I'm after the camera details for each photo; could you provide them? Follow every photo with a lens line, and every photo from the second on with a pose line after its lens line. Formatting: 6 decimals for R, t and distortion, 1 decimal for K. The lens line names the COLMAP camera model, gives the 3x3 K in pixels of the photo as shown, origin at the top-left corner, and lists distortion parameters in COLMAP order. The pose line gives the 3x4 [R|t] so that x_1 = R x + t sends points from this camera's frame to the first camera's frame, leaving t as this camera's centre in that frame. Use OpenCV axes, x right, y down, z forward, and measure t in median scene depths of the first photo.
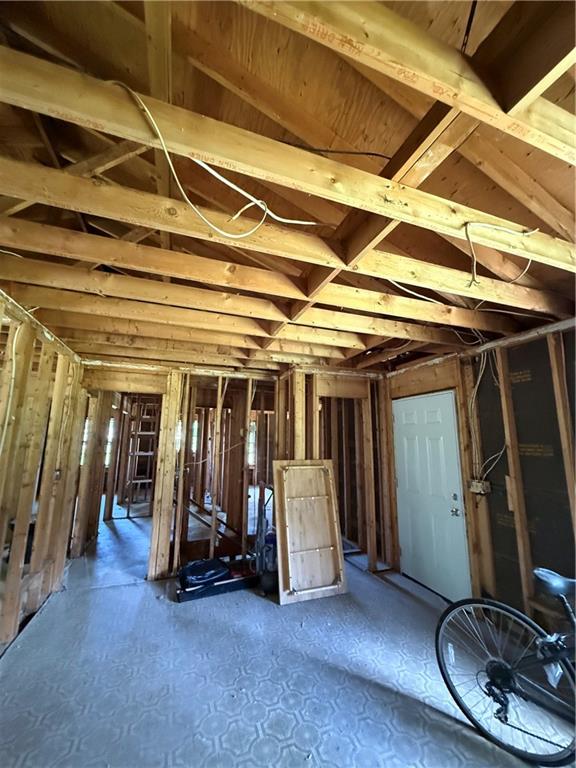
lens RADIAL K [[305.8, 0, 291.1], [0, 305.8, 382.5], [0, 0, 1]] dist [-0.001195, 0.000204]
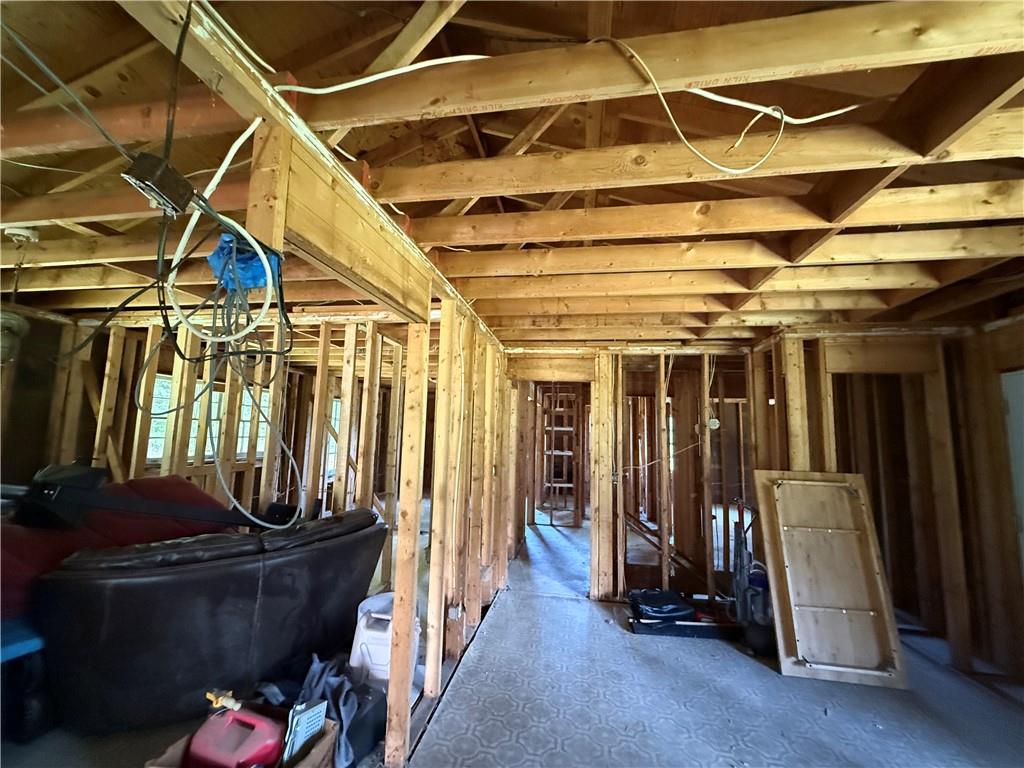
lens RADIAL K [[407.8, 0, 510.0], [0, 407.8, 384.7], [0, 0, 1]] dist [-0.001195, 0.000204]
pose [[0.862909, -0.043004, -0.503526, -0.071557], [0.069490, 0.997005, 0.033937, -0.008105], [0.500559, -0.064274, 0.863313, -0.069750]]
